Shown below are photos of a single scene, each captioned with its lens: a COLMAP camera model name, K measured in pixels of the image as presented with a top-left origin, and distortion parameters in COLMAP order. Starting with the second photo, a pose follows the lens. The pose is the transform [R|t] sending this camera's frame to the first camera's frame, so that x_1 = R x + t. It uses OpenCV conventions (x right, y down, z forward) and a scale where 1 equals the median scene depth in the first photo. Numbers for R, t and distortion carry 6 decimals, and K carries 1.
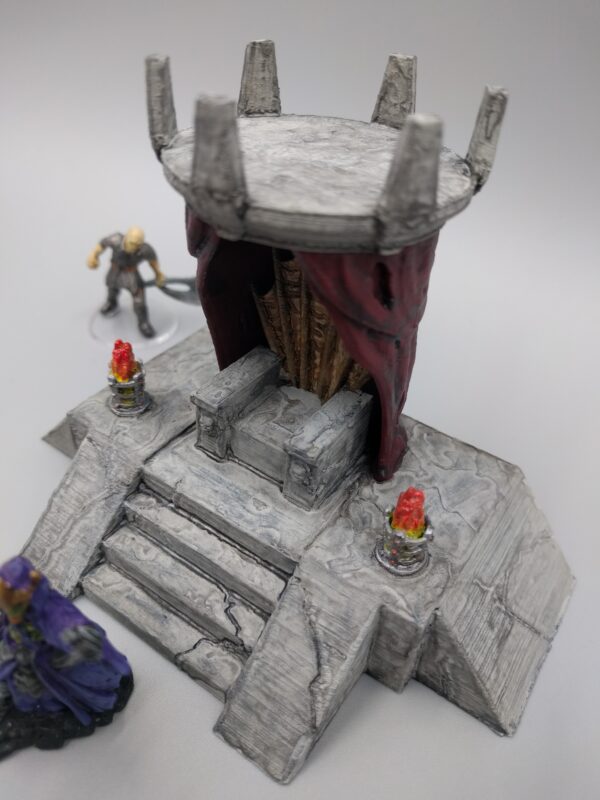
lens RADIAL K [[635.9, 0, 298.7], [0, 635.9, 402.6], [0, 0, 1]] dist [-0.041832, 0.003647]
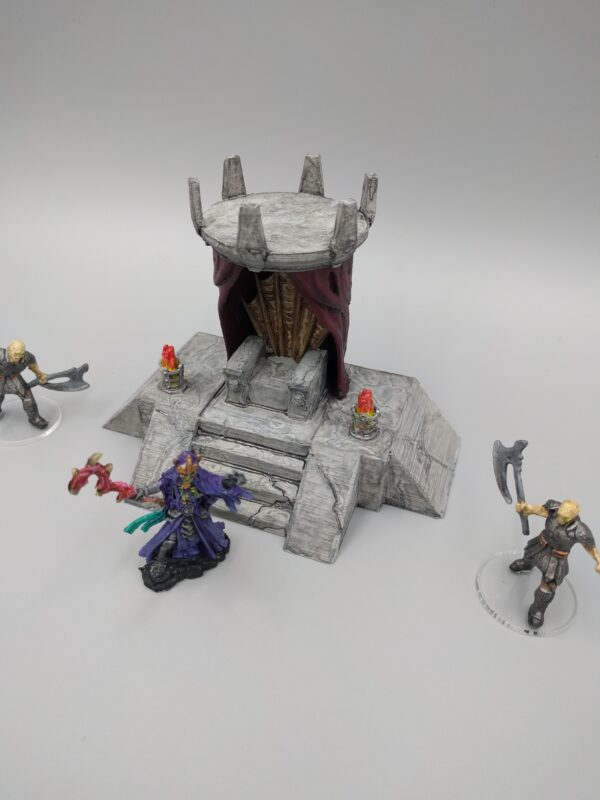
lens RADIAL K [[618.6, 0, 298.4], [0, 618.6, 399.6], [0, 0, 1]] dist [0.030923, -0.004289]
pose [[0.964997, -0.189279, 0.181531, -0.315340], [0.193193, 0.981153, -0.003959, 0.123595], [-0.177361, 0.038891, 0.983377, -0.680047]]
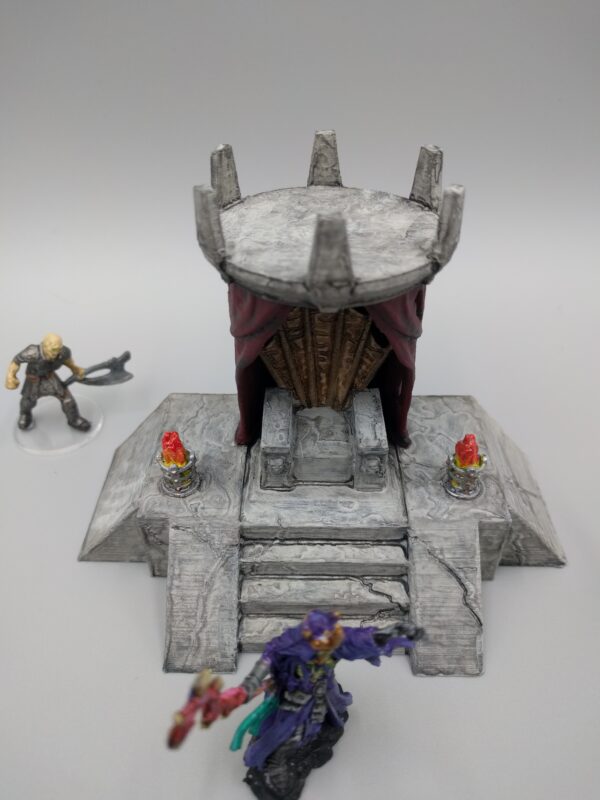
lens RADIAL K [[635.9, 0, 298.7], [0, 635.9, 402.6], [0, 0, 1]] dist [-0.041832, 0.003647]
pose [[0.830456, -0.397151, 0.390657, -0.583379], [0.392850, 0.914704, 0.094790, -0.186250], [-0.394982, 0.074751, 0.915643, -0.111176]]
